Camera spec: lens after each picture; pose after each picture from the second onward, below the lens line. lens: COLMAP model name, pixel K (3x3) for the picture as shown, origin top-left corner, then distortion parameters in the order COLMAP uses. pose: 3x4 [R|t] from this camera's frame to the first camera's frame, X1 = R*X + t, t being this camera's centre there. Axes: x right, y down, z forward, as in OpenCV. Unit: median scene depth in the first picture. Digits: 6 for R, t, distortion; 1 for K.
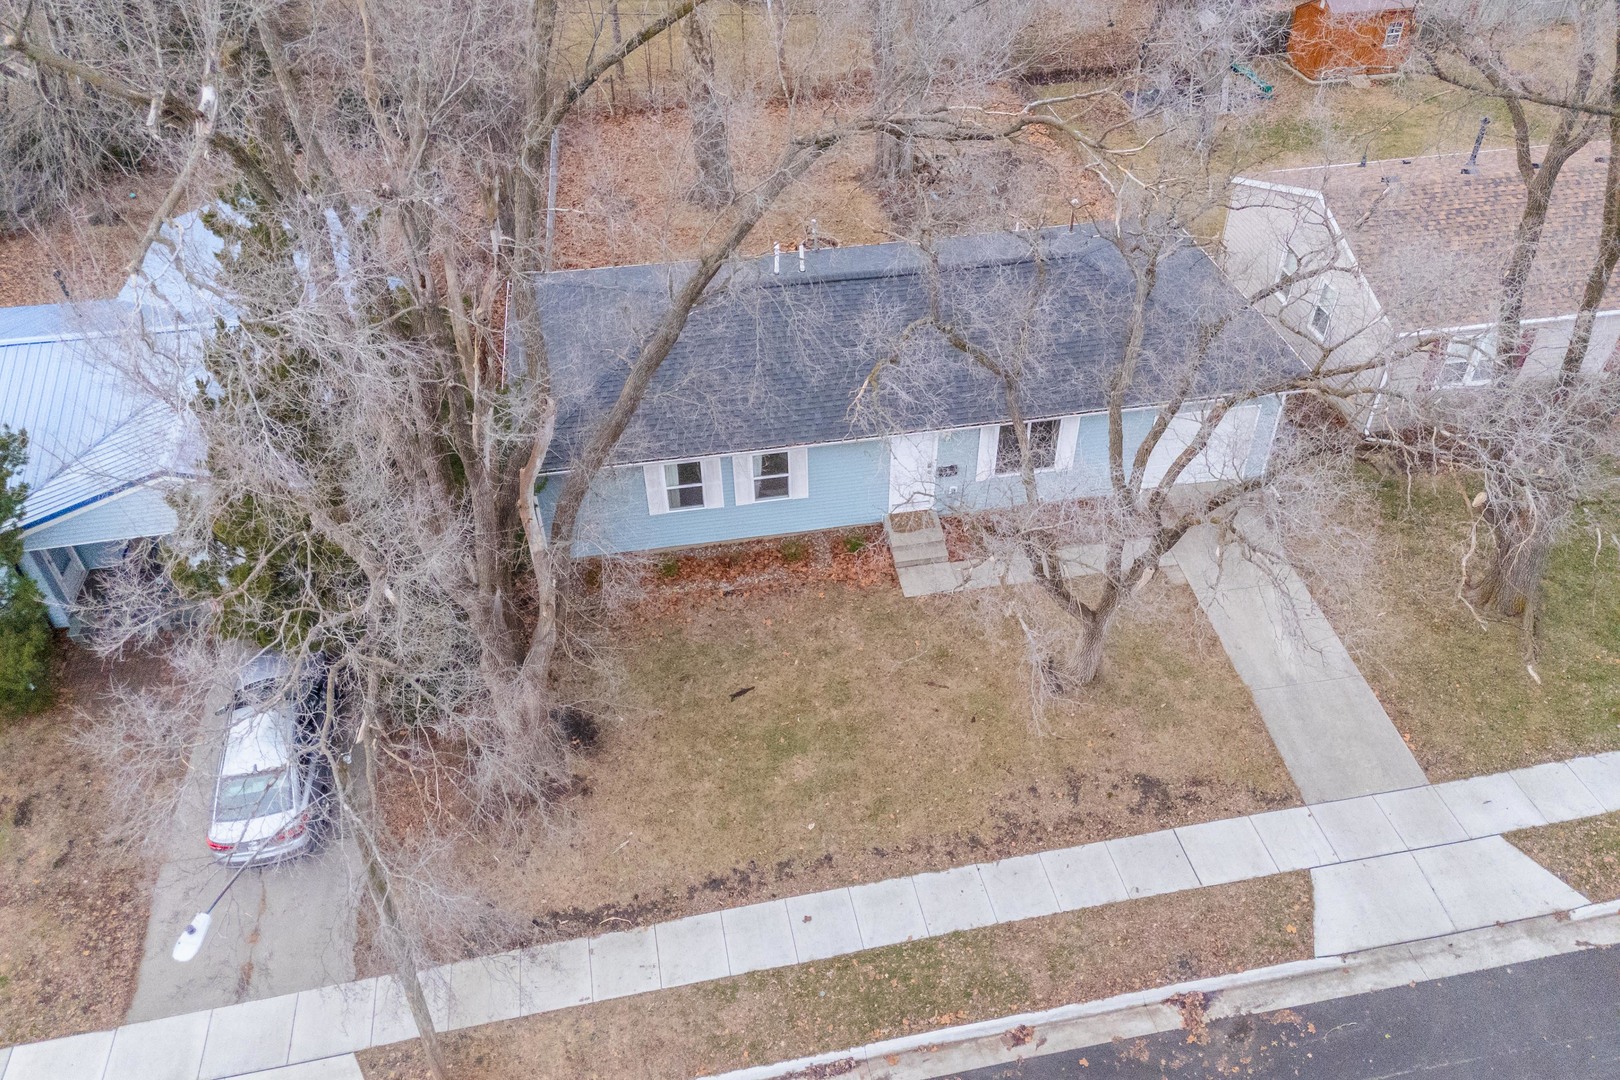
lens RADIAL K [[1186.2, 0, 809.9], [0, 1186.2, 536.5], [0, 0, 1]] dist [0.078266, -0.064479]
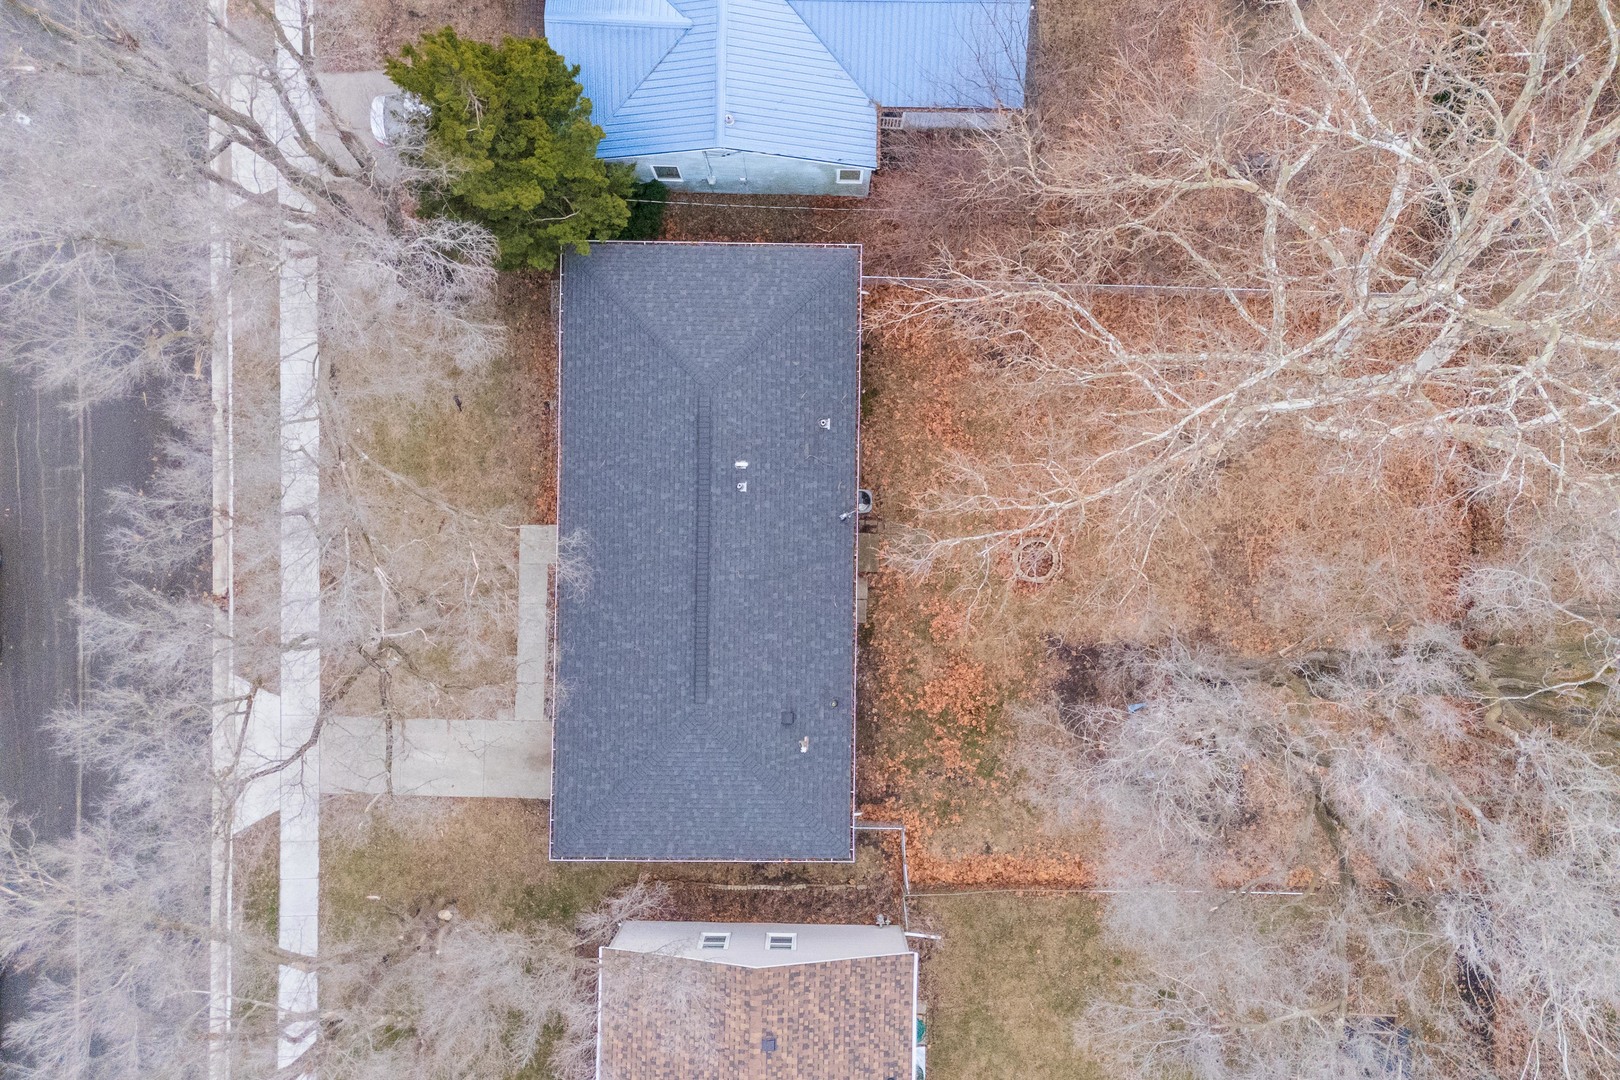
lens RADIAL K [[1186.2, 0, 809.9], [0, 1186.2, 536.5], [0, 0, 1]] dist [0.078266, -0.064479]
pose [[-0.173857, 0.984770, 0.000955, 0.039267], [-0.634959, -0.112840, 0.764261, -1.602422], [0.752729, 0.132265, 0.644907, 0.406661]]
